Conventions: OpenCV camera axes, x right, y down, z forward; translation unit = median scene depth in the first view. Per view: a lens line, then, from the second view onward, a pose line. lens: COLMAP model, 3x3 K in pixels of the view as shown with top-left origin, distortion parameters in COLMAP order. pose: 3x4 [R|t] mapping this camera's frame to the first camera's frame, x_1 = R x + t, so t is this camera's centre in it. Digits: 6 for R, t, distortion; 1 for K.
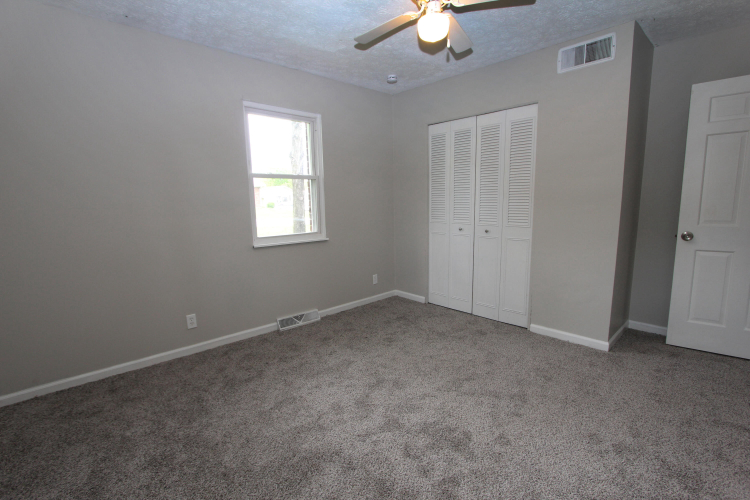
lens RADIAL K [[357.5, 0, 377.6], [0, 357.5, 251.8], [0, 0, 1]] dist [-0.010710, 0.000642]
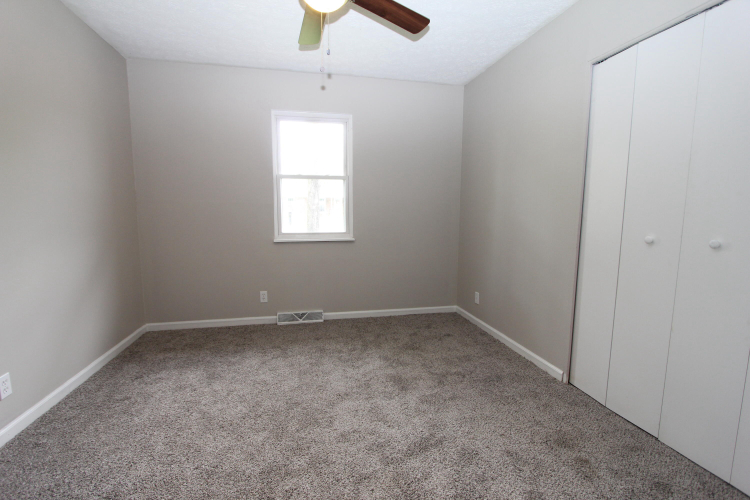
lens RADIAL K [[357.5, 0, 369.5], [0, 357.5, 246.3], [0, 0, 1]] dist [-0.010710, 0.000642]
pose [[0.844263, 0.071422, -0.531149, 0.479166], [-0.090379, 0.995860, -0.009747, -0.014400], [0.528254, 0.056234, 0.847222, 0.226529]]
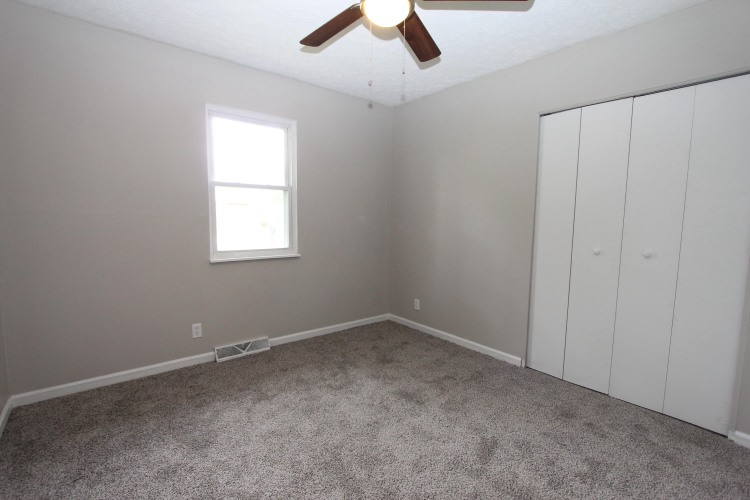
lens RADIAL K [[357.5, 0, 369.6], [0, 357.5, 243.7], [0, 0, 1]] dist [-0.010710, 0.000642]
pose [[0.996540, 0.034882, -0.075439, 0.121265], [-0.039696, 0.997206, -0.063284, -0.018235], [0.073021, 0.066060, 0.995140, 0.127695]]
